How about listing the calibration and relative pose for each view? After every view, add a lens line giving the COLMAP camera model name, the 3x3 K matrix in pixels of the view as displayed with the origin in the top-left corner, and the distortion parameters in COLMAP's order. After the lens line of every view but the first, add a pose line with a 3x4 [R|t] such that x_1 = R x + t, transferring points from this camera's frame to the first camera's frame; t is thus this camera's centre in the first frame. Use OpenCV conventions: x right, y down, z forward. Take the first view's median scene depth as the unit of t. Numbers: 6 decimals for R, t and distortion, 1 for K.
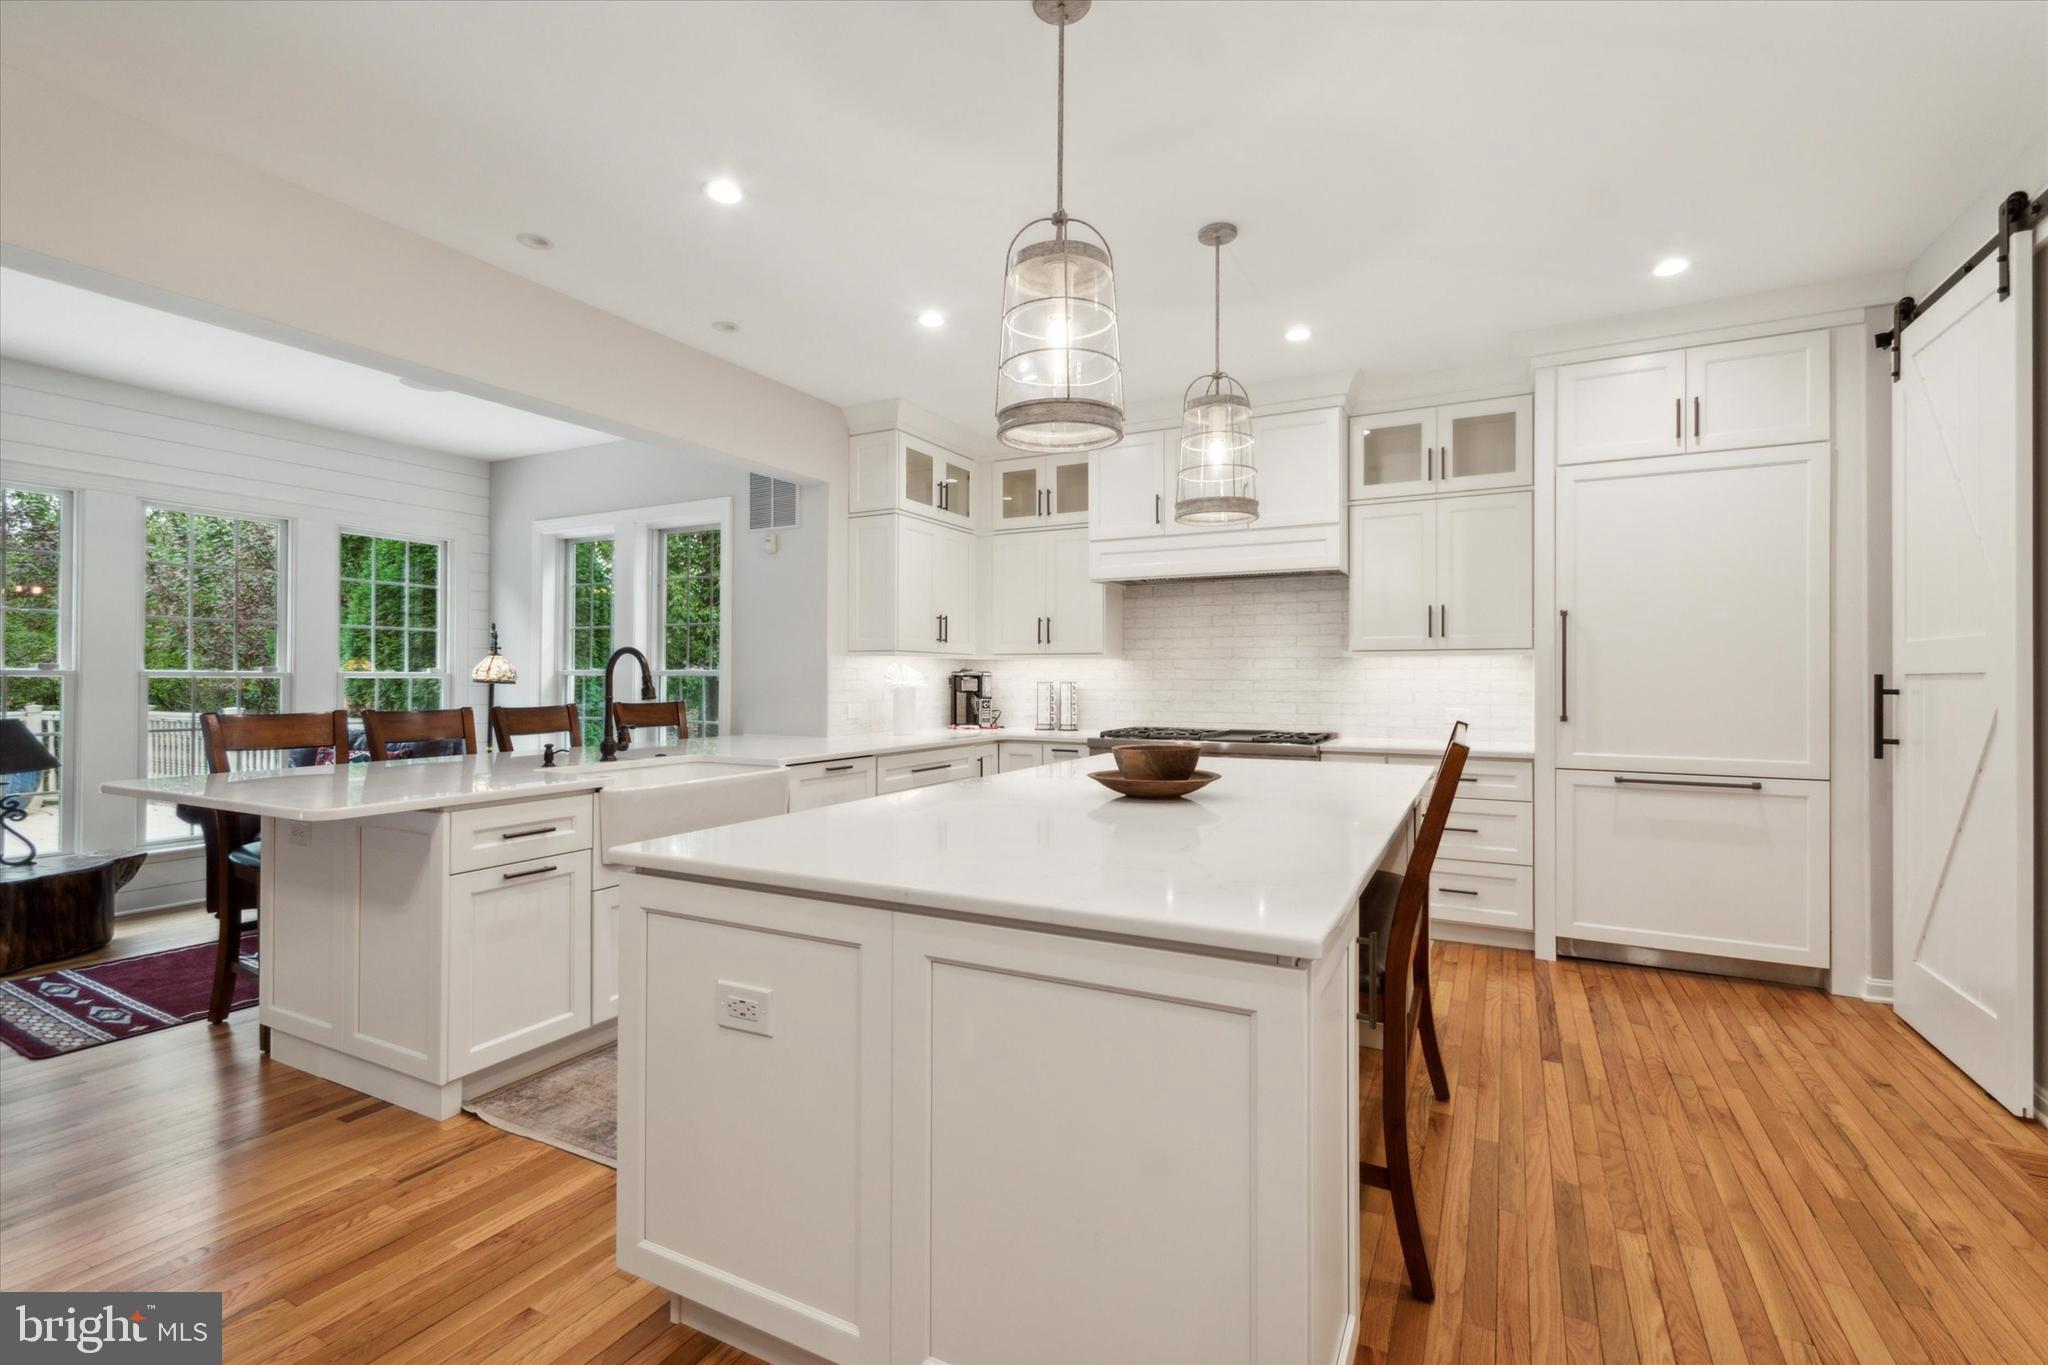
lens RADIAL K [[921.6, 0, 1011.6], [0, 921.6, 658.3], [0, 0, 1]] dist [0.002621, 0.000914]
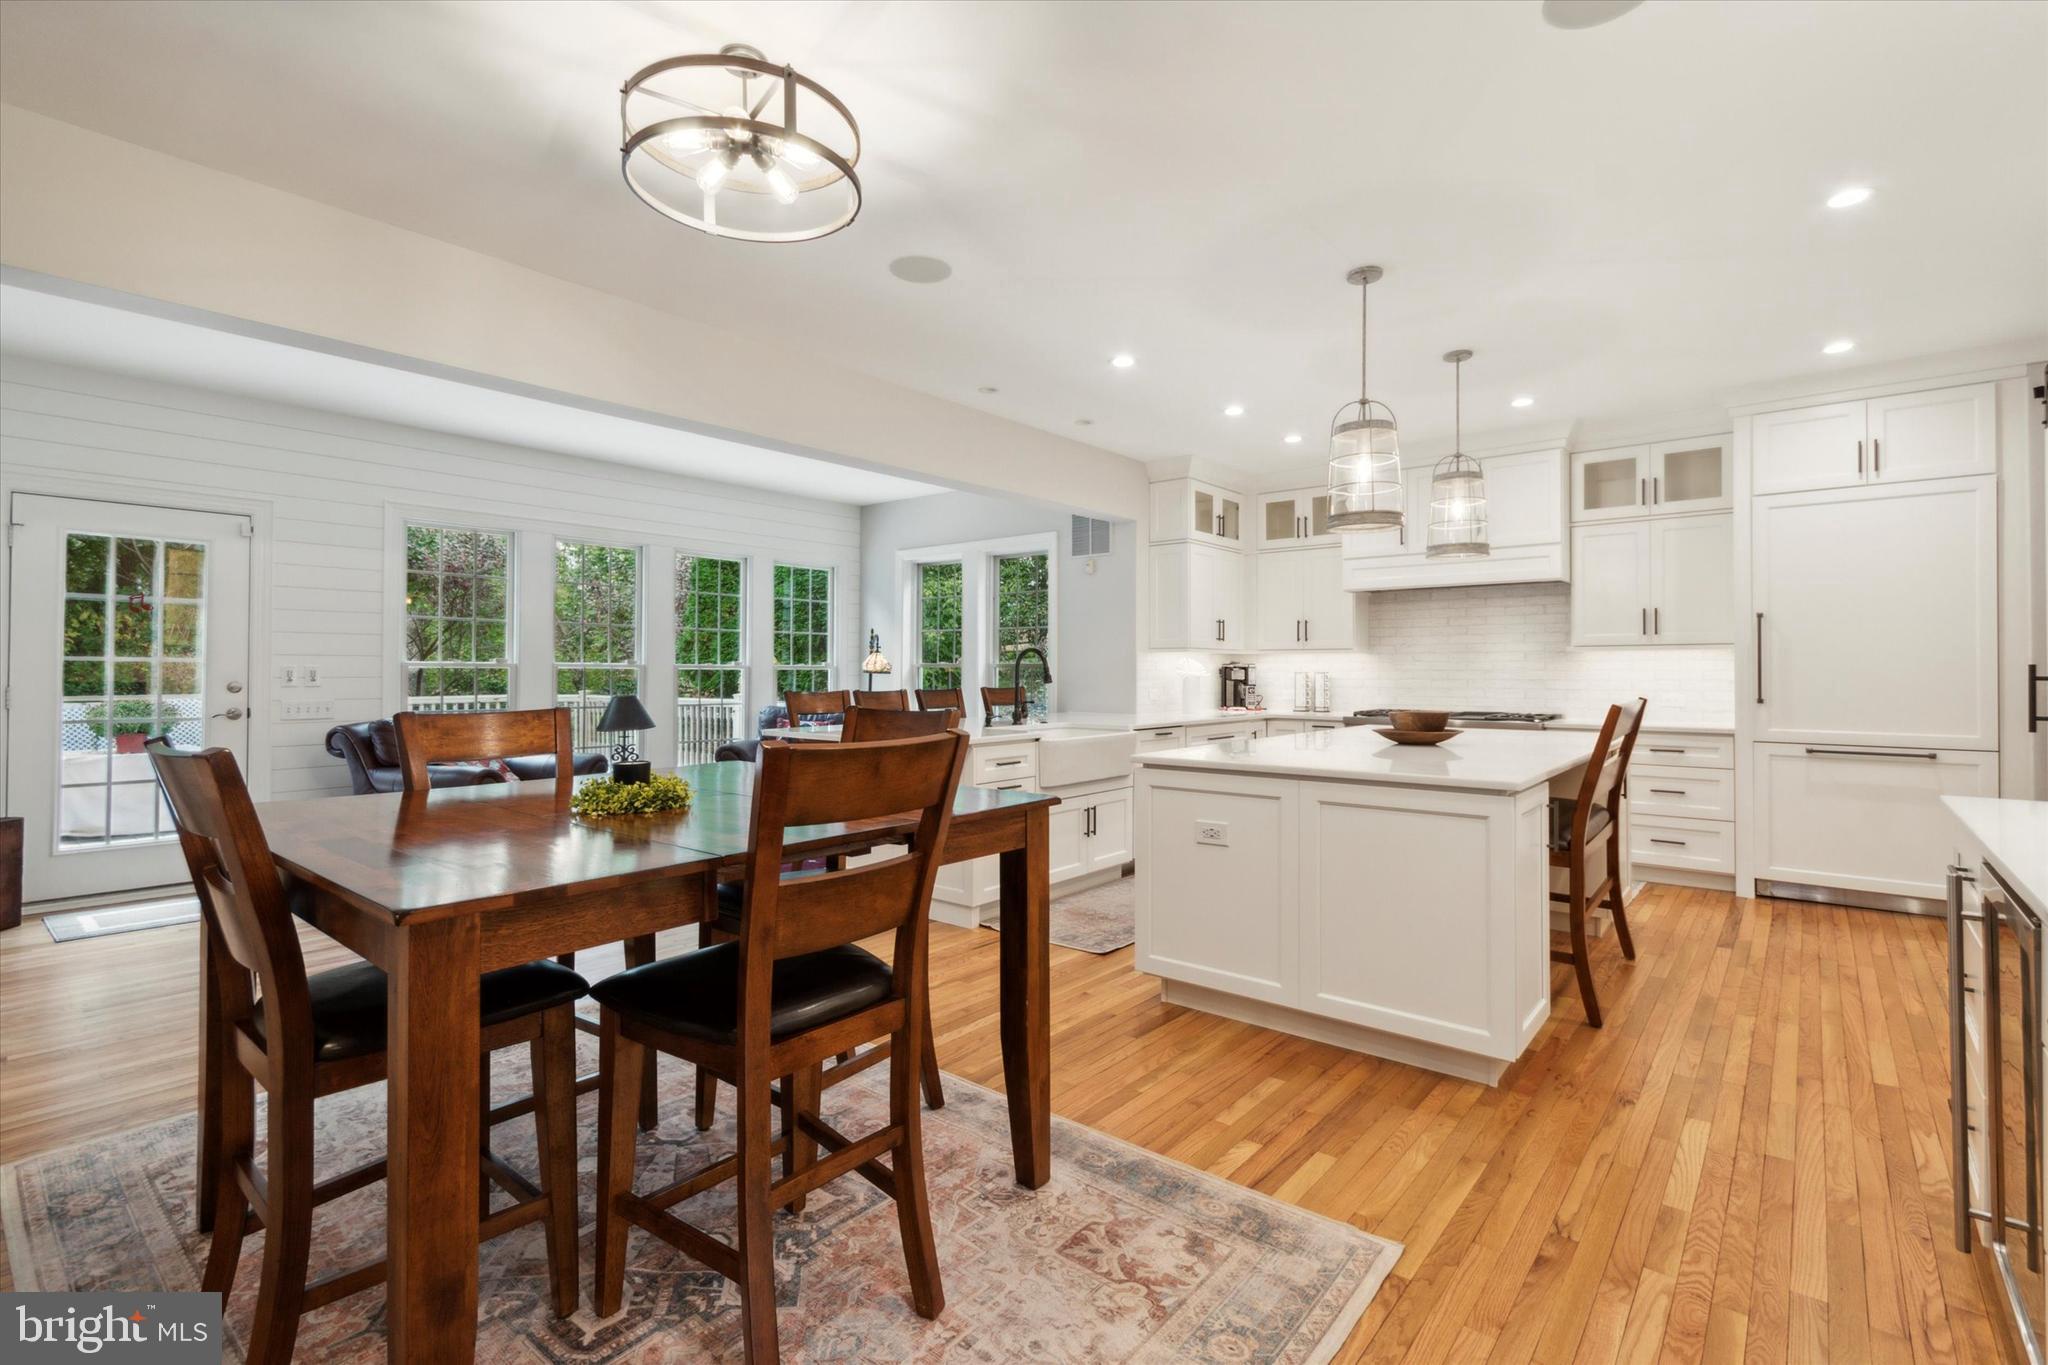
lens RADIAL K [[921.6, 0, 1022.6], [0, 921.6, 651.4], [0, 0, 1]] dist [0.002621, 0.000914]
pose [[0.978370, -0.005017, -0.206801, -0.091900], [0.005297, 0.999986, 0.000803, -0.005891], [0.206794, -0.001881, 0.978383, -0.345323]]
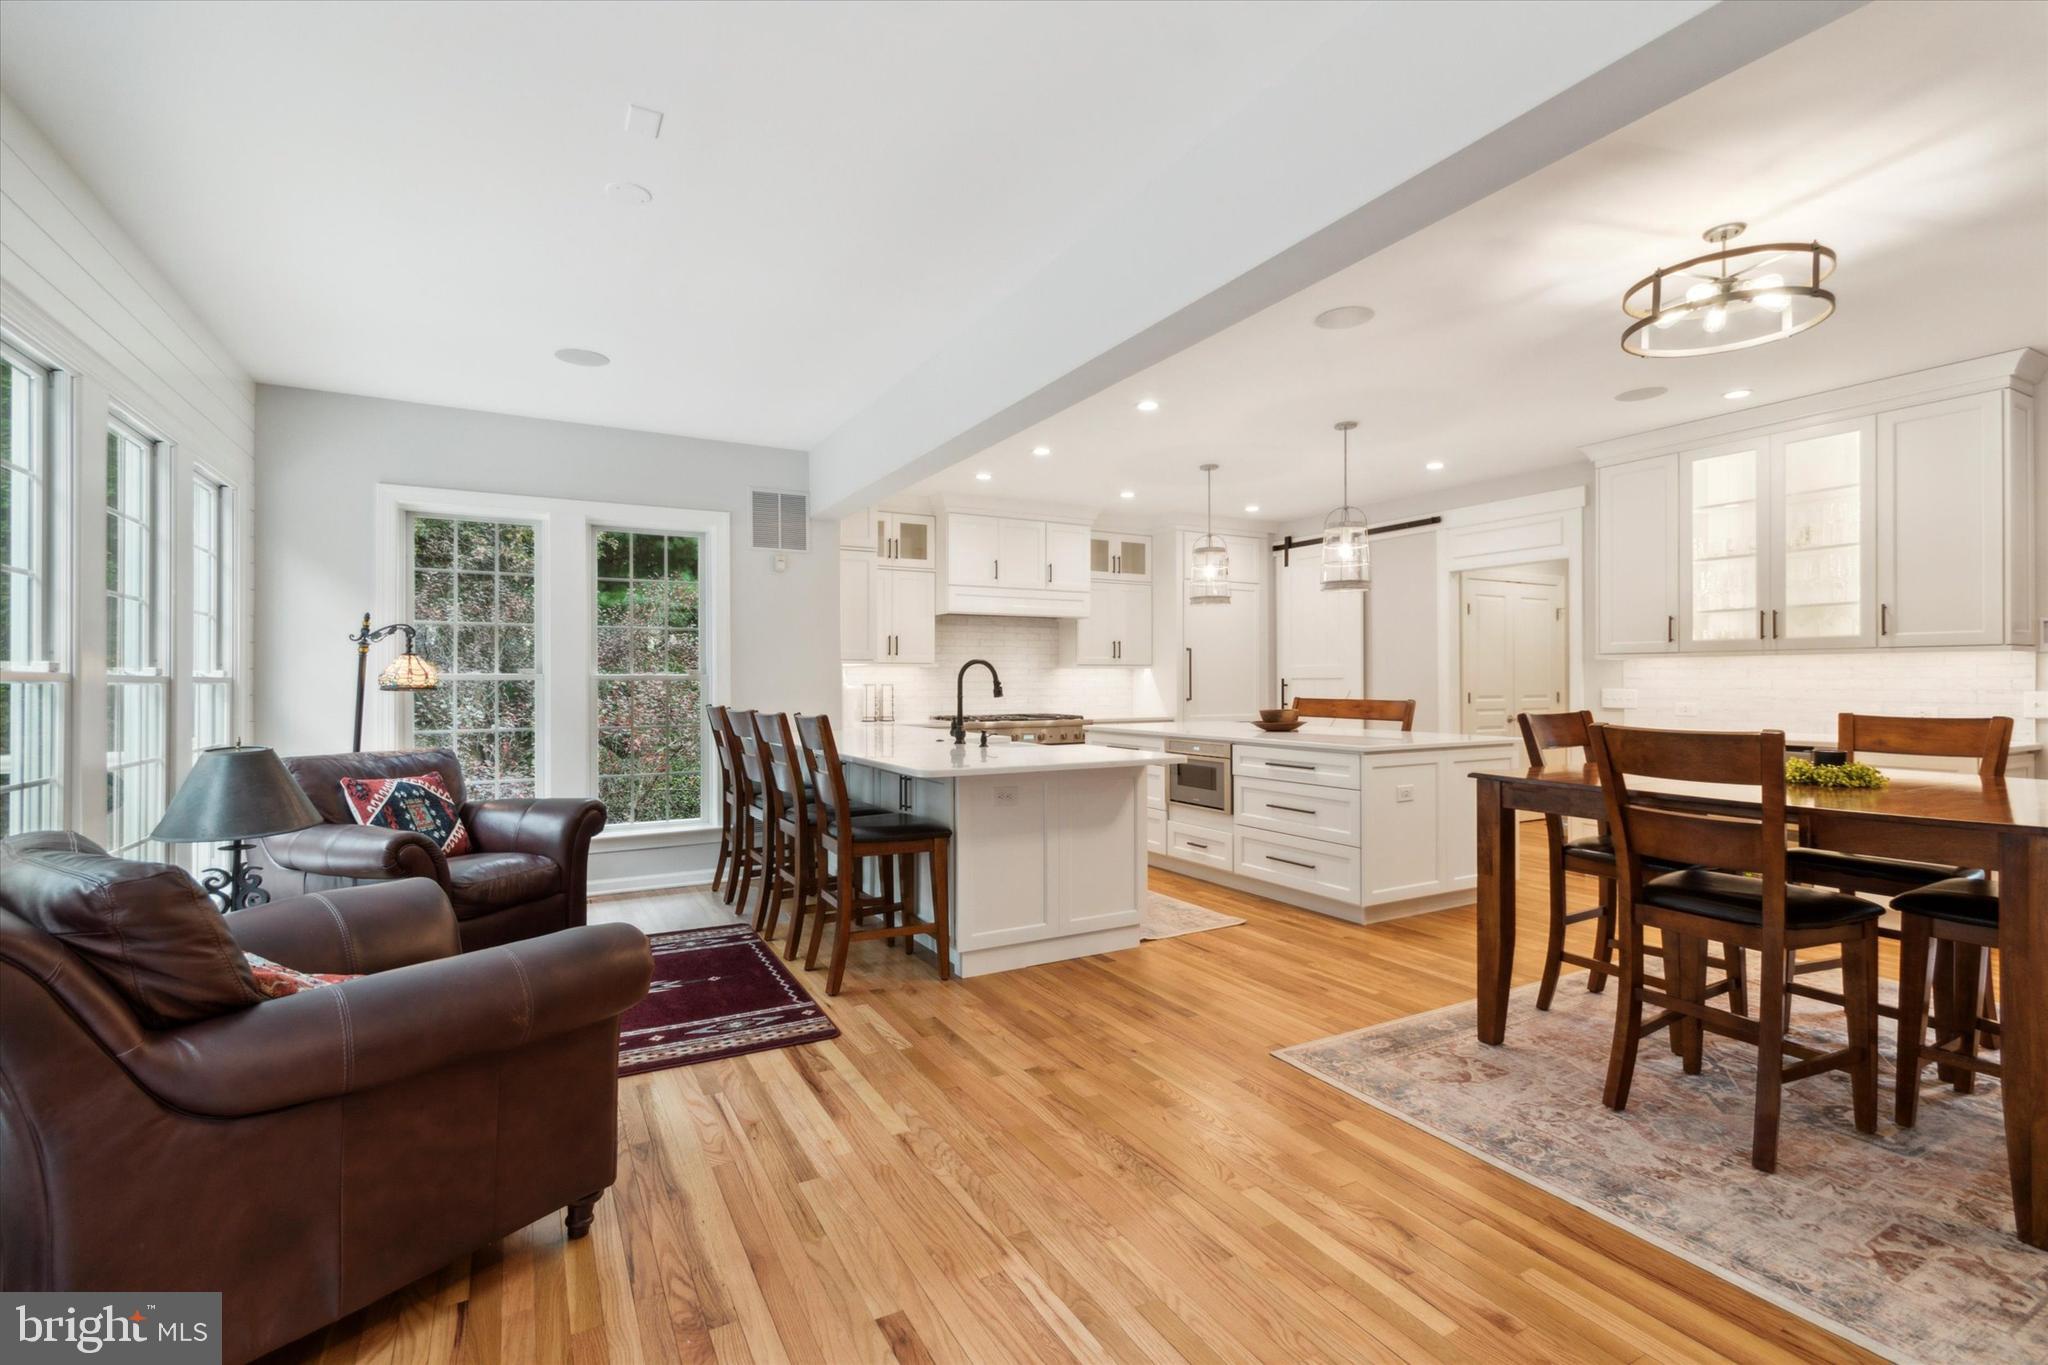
lens RADIAL K [[921.6, 0, 1006.5], [0, 921.6, 679.0], [0, 0, 1]] dist [0.002621, 0.000914]
pose [[0.548108, -0.001556, 0.836406, -1.177071], [-0.013750, 0.999846, 0.010870, 0.002080], [-0.836295, -0.017458, 0.548002, 0.163631]]
